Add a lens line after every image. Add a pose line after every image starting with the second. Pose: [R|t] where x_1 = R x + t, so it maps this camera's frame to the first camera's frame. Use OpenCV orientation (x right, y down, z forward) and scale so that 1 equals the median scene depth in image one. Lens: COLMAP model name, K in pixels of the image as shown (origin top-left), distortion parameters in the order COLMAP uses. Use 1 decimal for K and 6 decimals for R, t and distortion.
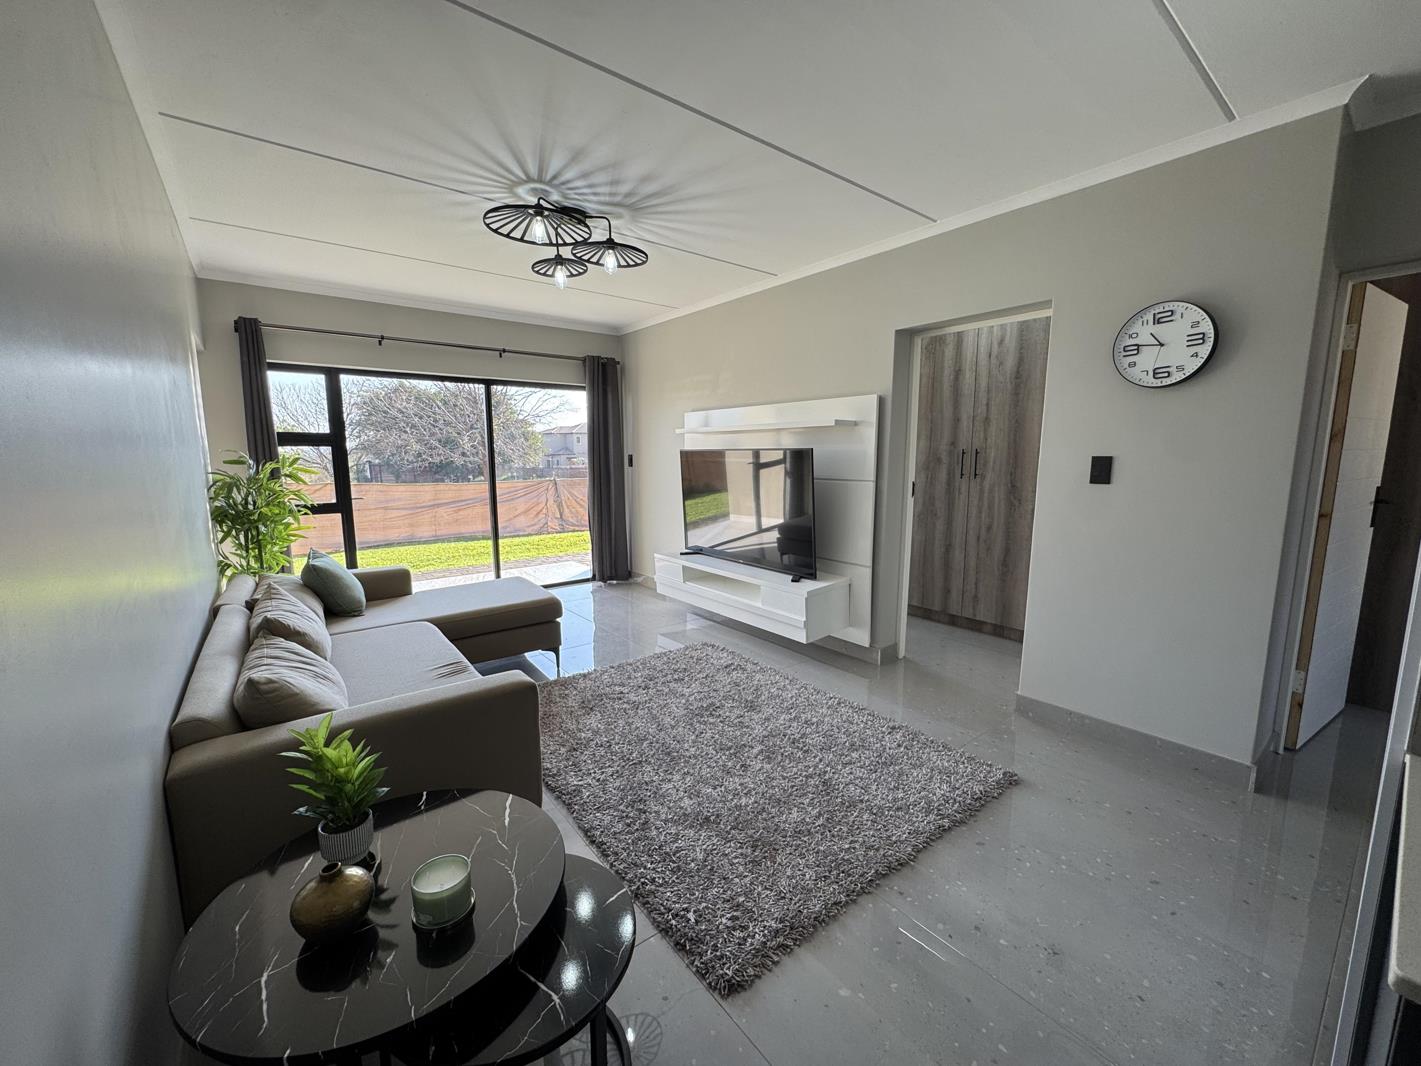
lens RADIAL K [[571.3, 0, 712.1], [0, 571.3, 531.9], [0, 0, 1]] dist [0.000613, 0.000104]
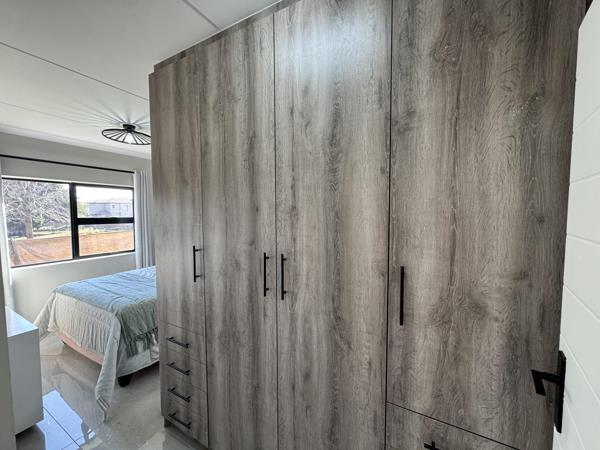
lens RADIAL K [[241.2, 0, 299.6], [0, 241.2, 225.1], [0, 0, 1]] dist [0.000613, 0.000104]
pose [[0.920823, -0.023832, 0.389251, 0.374240], [0.055968, 0.995874, -0.071427, -0.157072], [-0.385943, 0.087557, 0.918358, 0.736058]]
